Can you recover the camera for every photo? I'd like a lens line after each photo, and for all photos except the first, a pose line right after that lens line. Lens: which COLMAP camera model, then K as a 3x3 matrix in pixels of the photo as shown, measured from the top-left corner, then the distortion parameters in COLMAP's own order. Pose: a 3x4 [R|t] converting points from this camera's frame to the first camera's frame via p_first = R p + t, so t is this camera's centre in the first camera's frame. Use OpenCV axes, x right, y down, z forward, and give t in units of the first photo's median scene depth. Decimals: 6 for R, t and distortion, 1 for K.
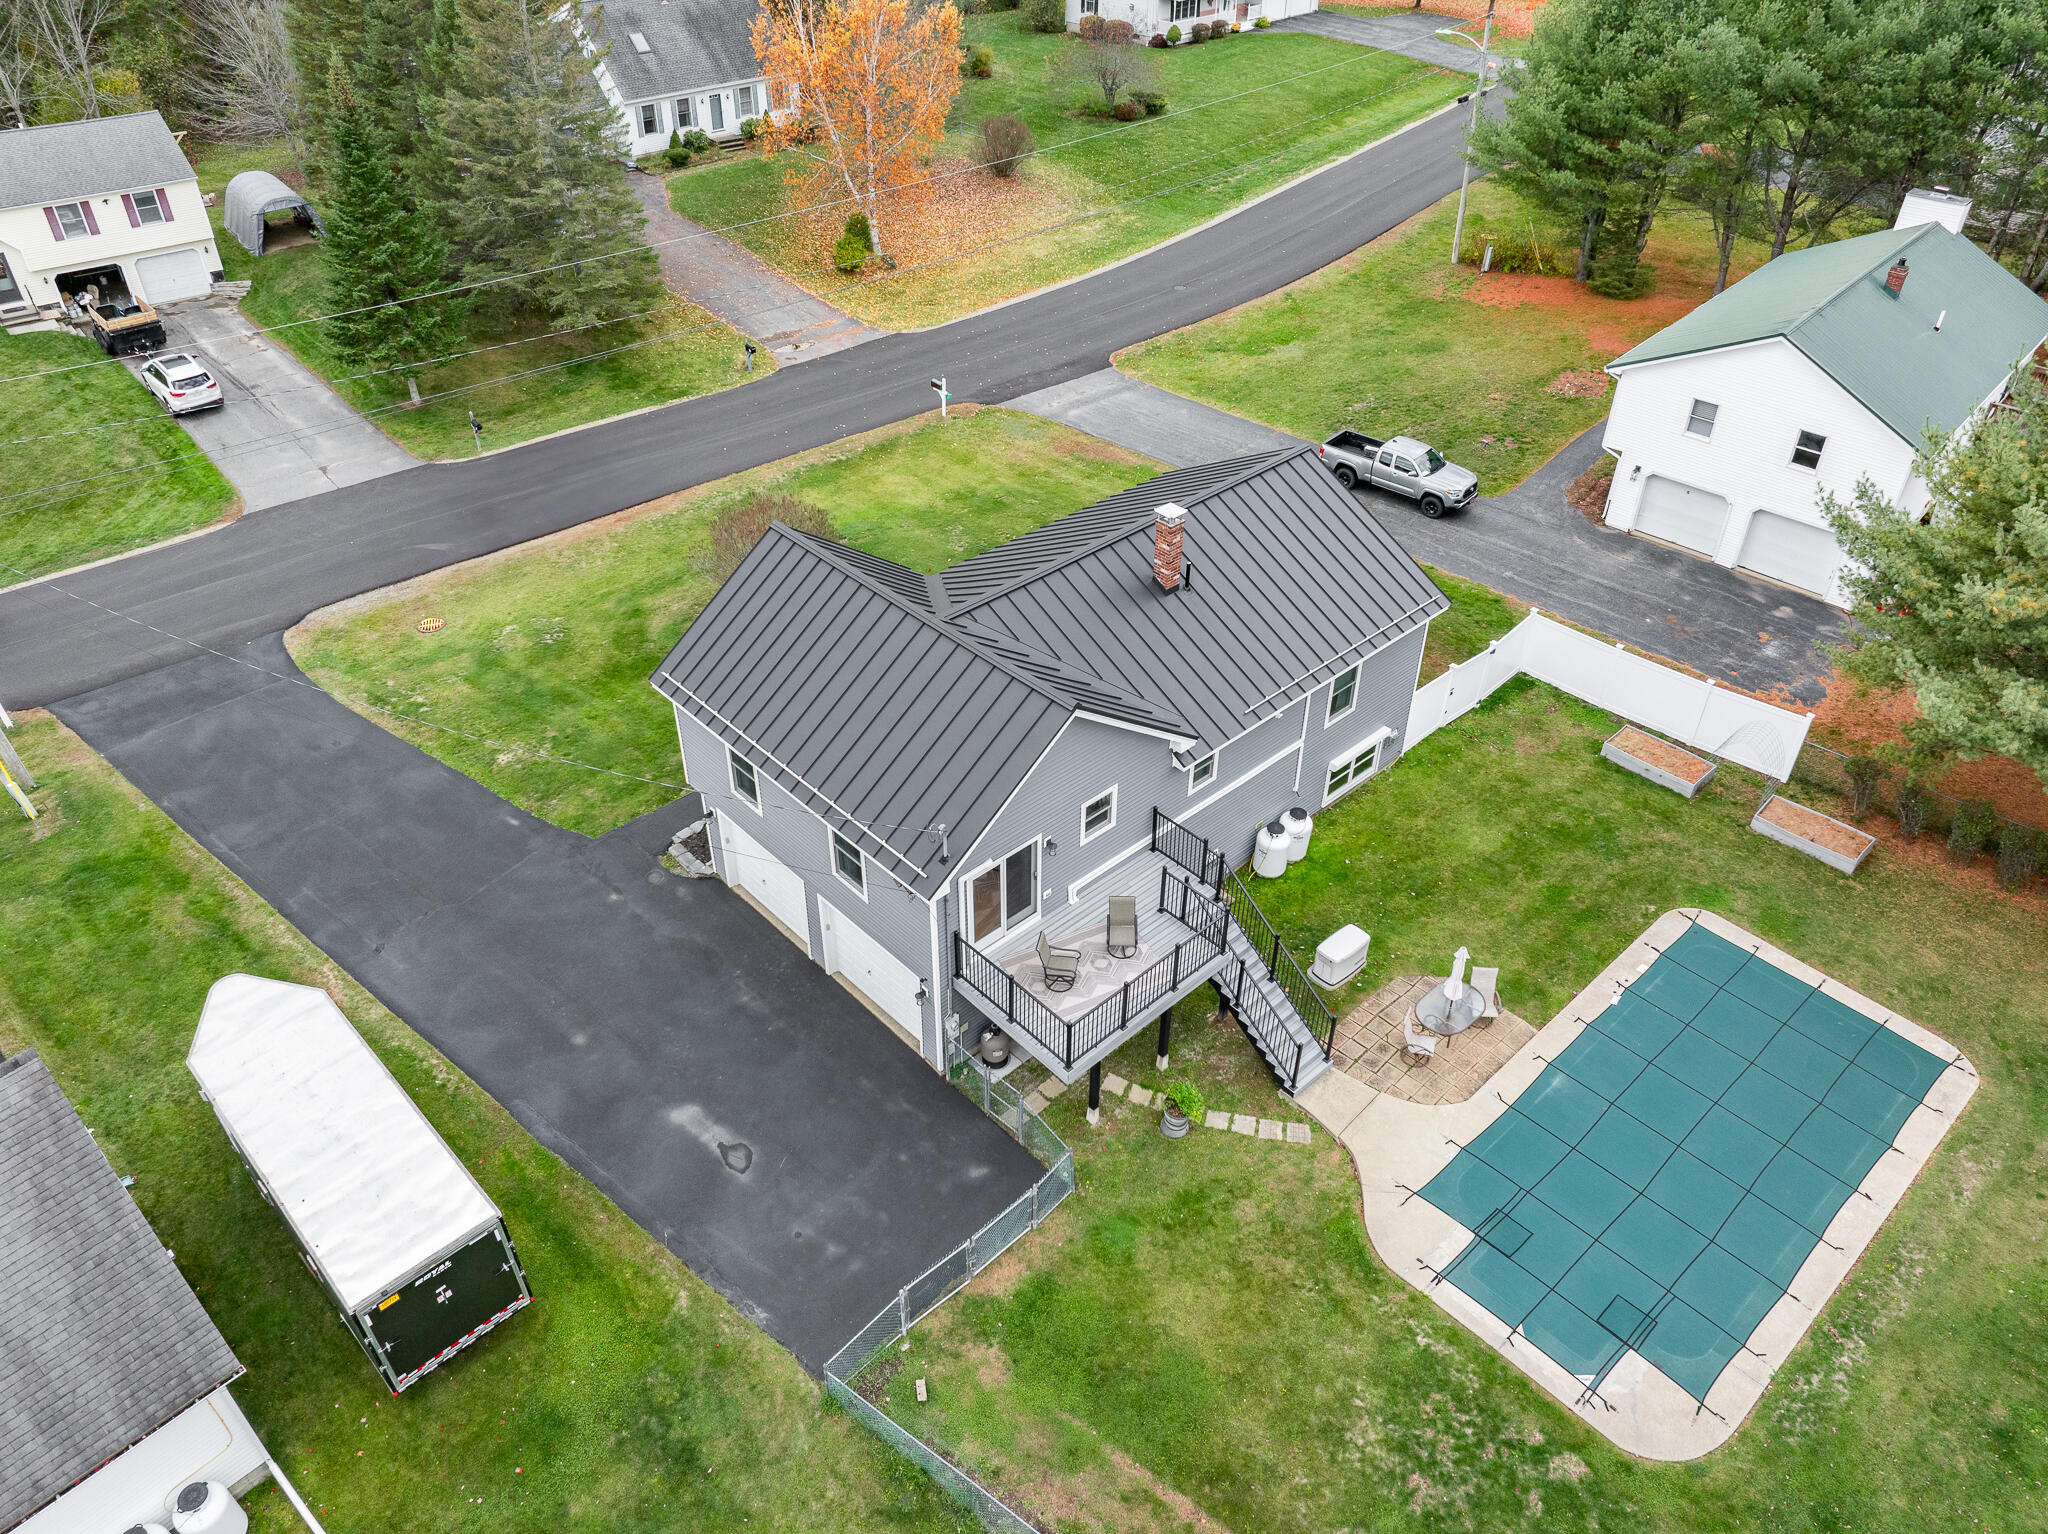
lens RADIAL K [[1439.7, 0, 1024.0], [0, 1439.7, 767.0], [0, 0, 1]] dist [-0.060121, 0.039222]
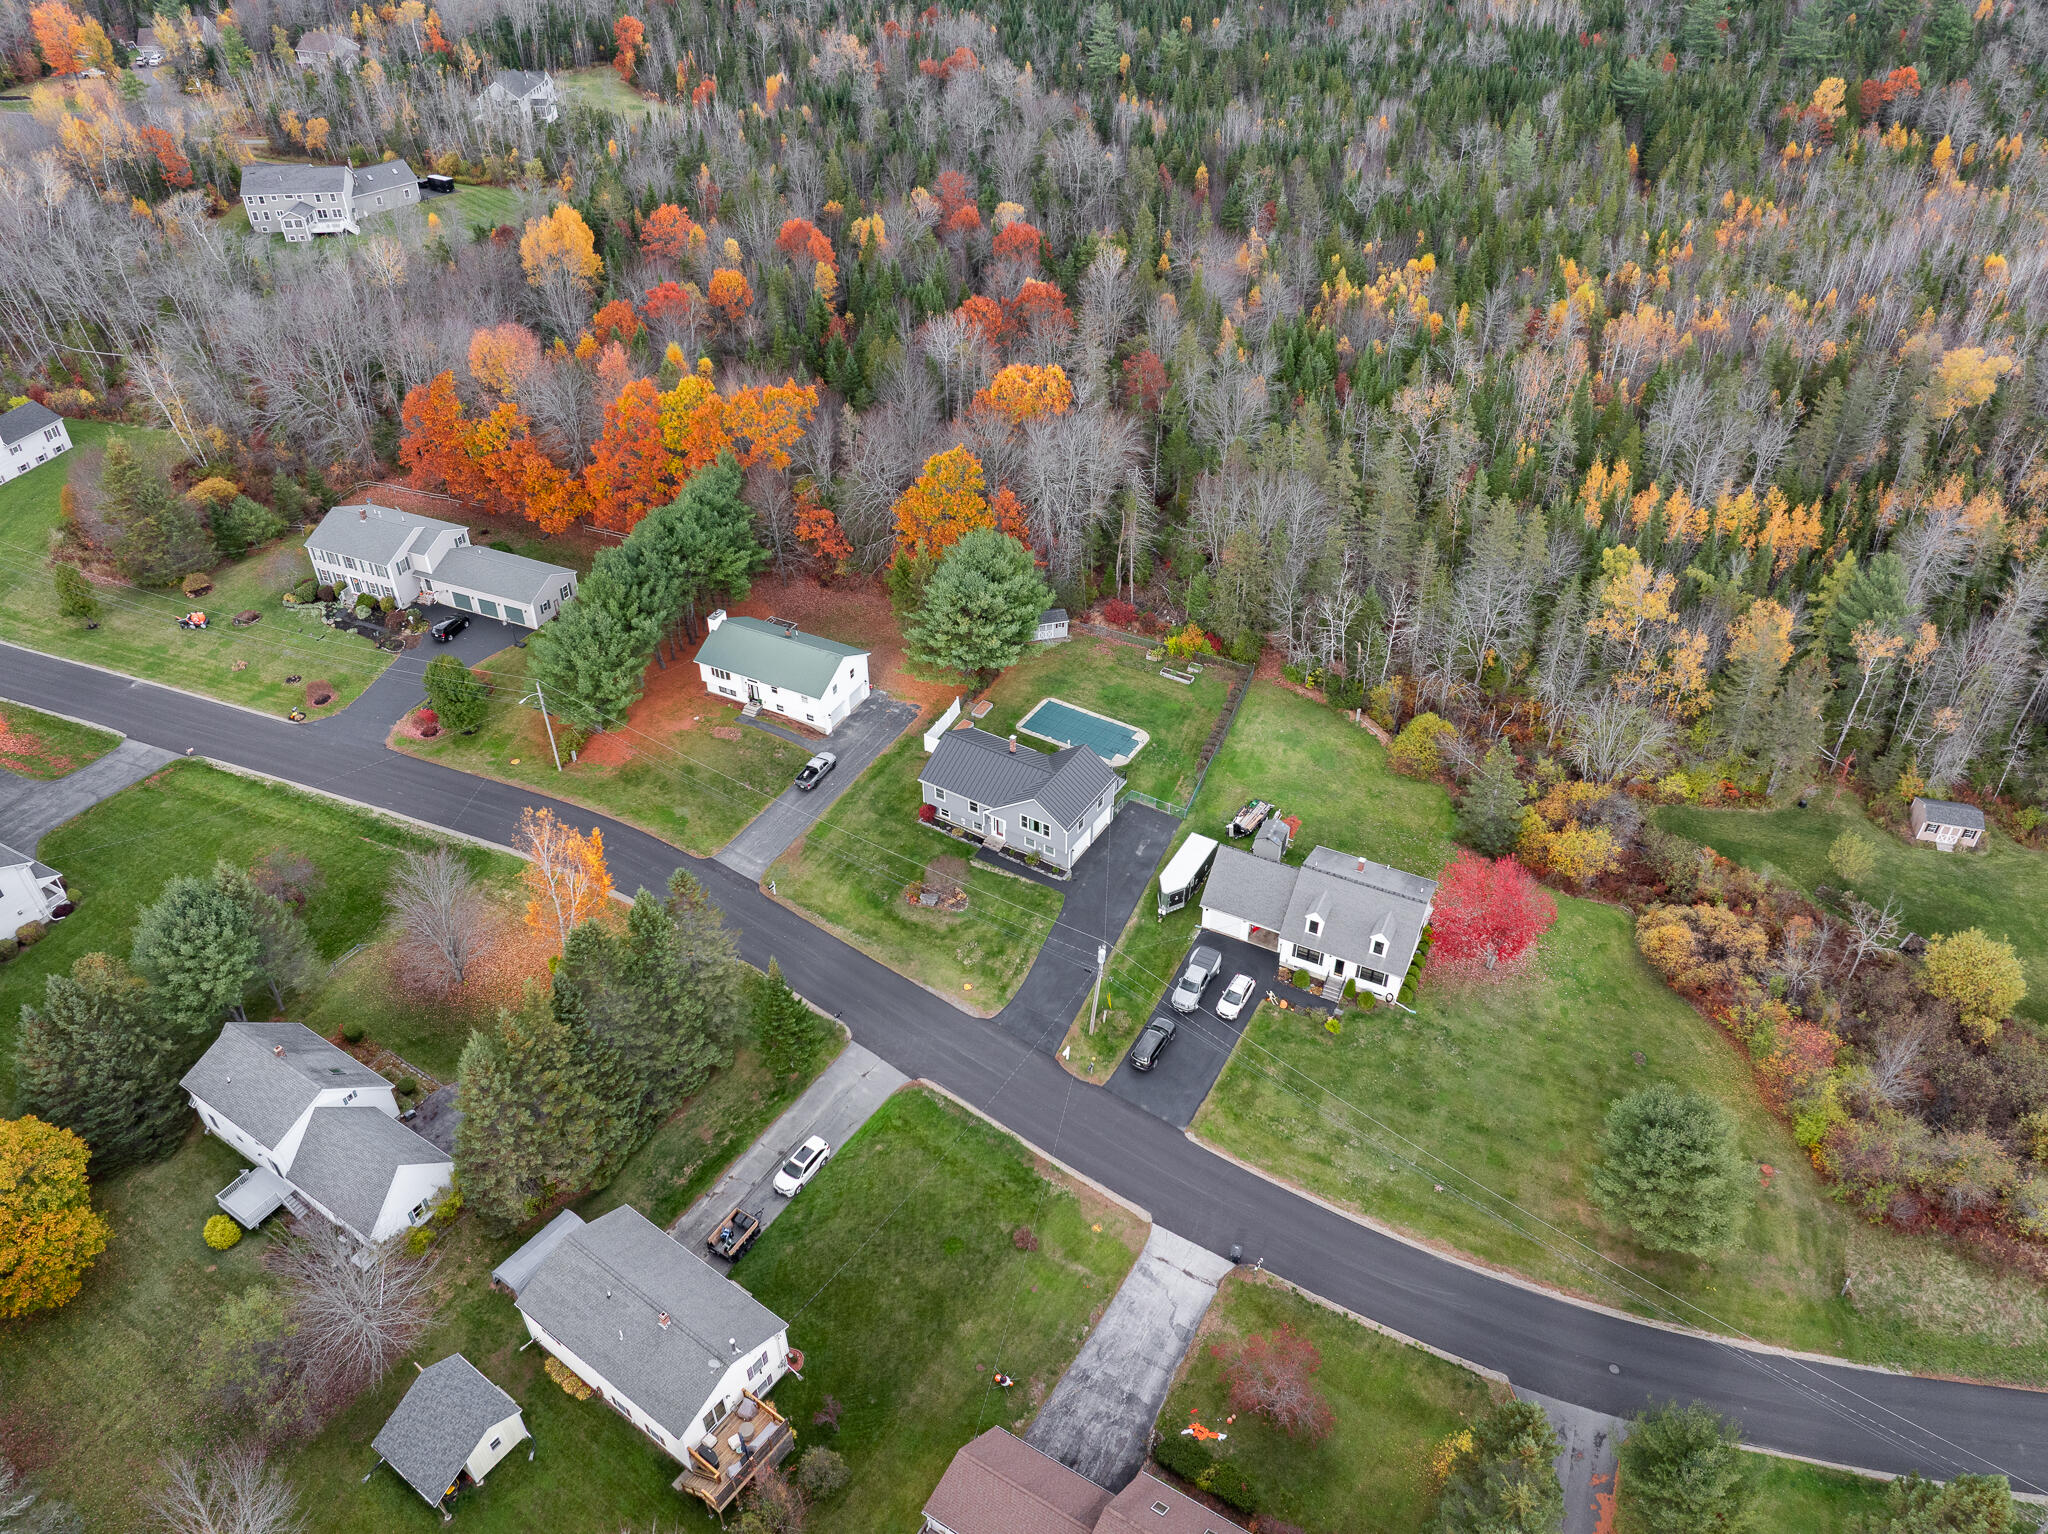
lens RADIAL K [[1430.4, 0, 1024.0], [0, 1430.4, 767.0], [0, 0, 1]] dist [-0.030043, -0.007630]
pose [[-0.271823, -0.591757, 0.758905, -3.030787], [0.583317, 0.525904, 0.619005, -2.606326], [-0.765411, 0.610941, 0.202229, 0.135618]]
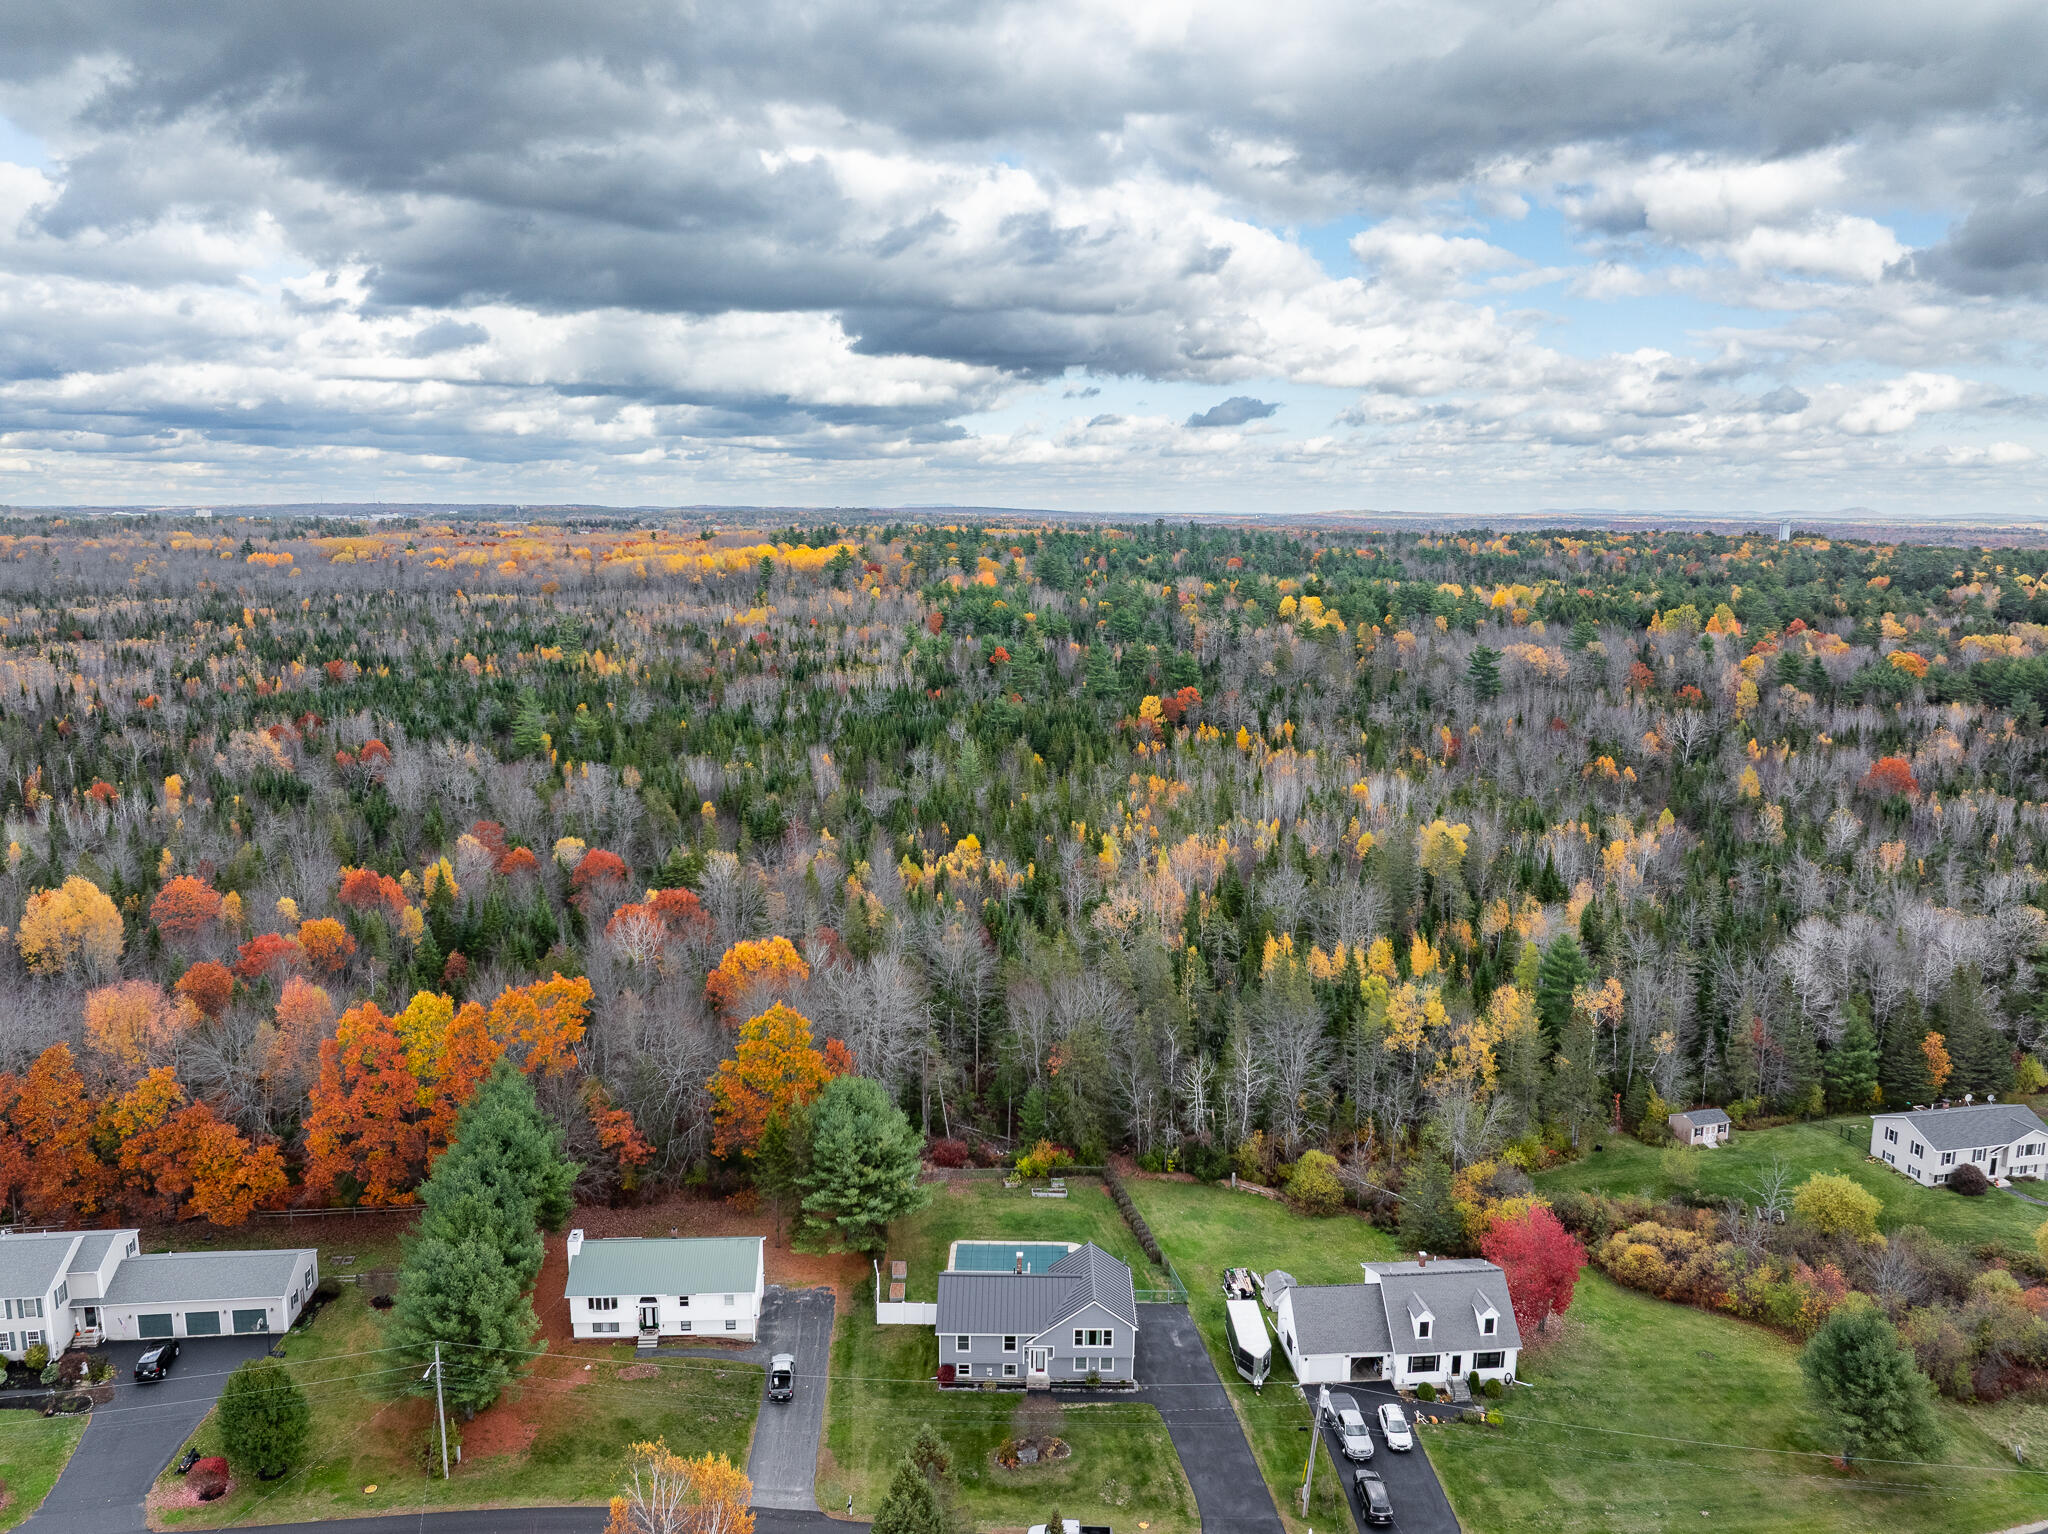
lens RADIAL K [[1457.5, 0, 1024.0], [0, 1457.5, 767.0], [0, 0, 1]] dist [-0.034631, -0.005419]
pose [[-0.733167, -0.128698, 0.667760, -2.216669], [0.402794, 0.708974, 0.578889, -3.176090], [-0.547926, 0.693392, -0.467958, 1.787670]]
